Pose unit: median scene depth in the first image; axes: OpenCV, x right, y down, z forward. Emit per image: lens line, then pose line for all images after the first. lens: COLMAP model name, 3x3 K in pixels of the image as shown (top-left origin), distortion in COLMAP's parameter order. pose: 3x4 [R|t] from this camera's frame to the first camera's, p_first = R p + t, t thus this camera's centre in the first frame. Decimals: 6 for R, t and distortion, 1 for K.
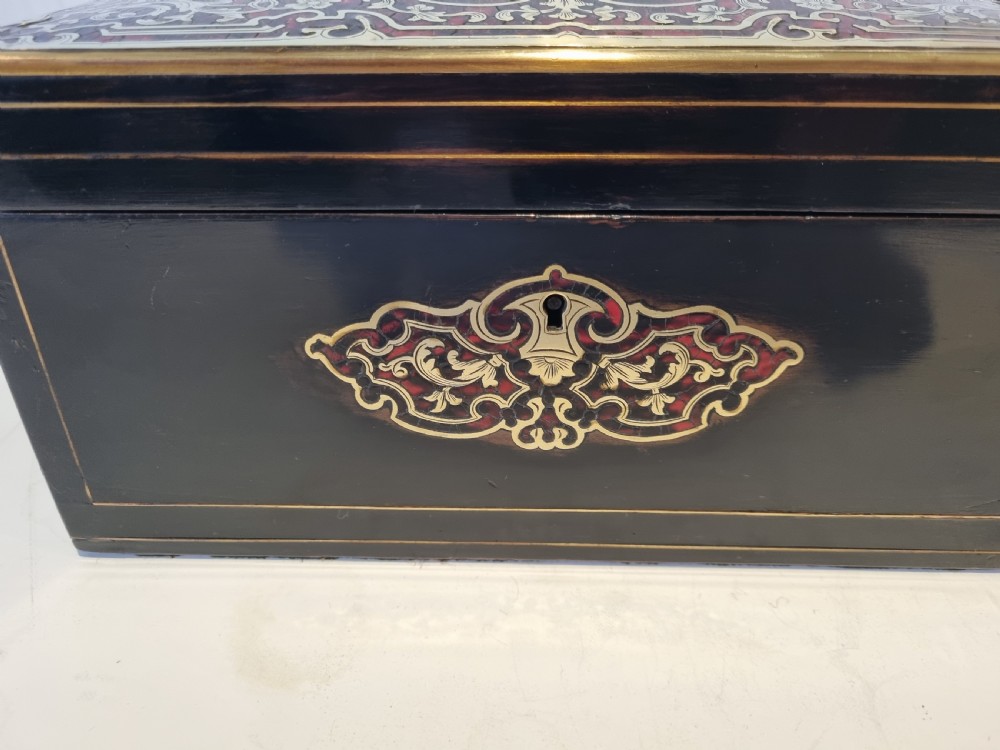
lens RADIAL K [[806.2, 0, 498.7], [0, 806.2, 368.3], [0, 0, 1]] dist [-0.007172, -0.006608]
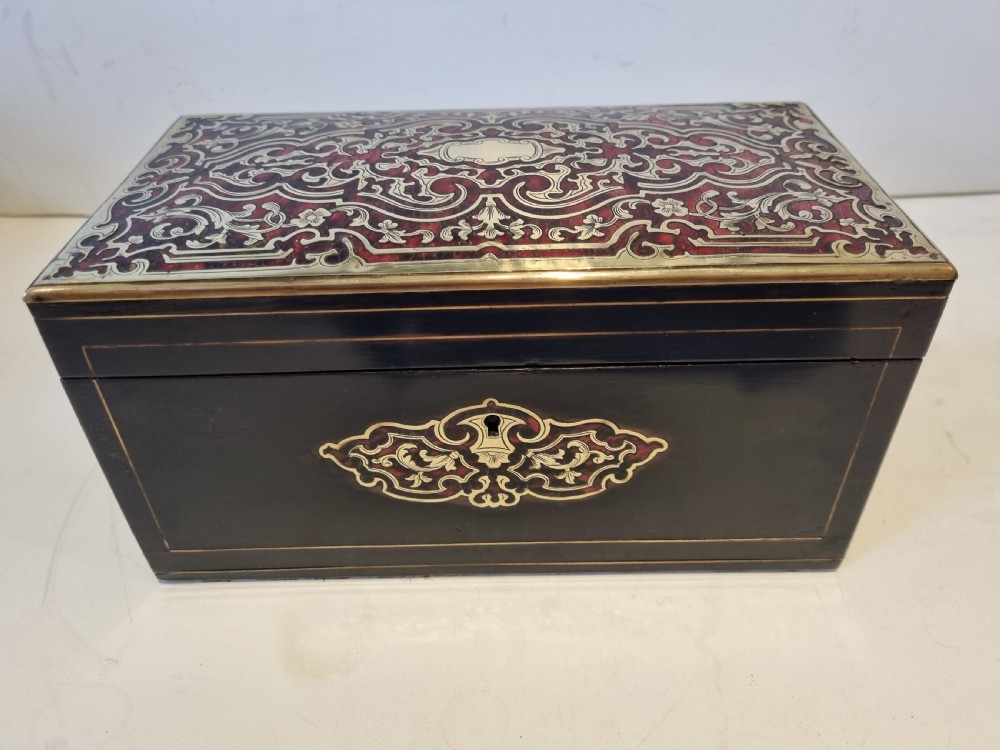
lens RADIAL K [[795.9, 0, 505.7], [0, 795.9, 375.0], [0, 0, 1]] dist [0.007594, -0.001344]
pose [[0.999306, -0.035187, 0.012235, 0.075557], [0.033546, 0.992771, 0.115237, -0.309200], [-0.016202, -0.114747, 0.993263, -0.383611]]
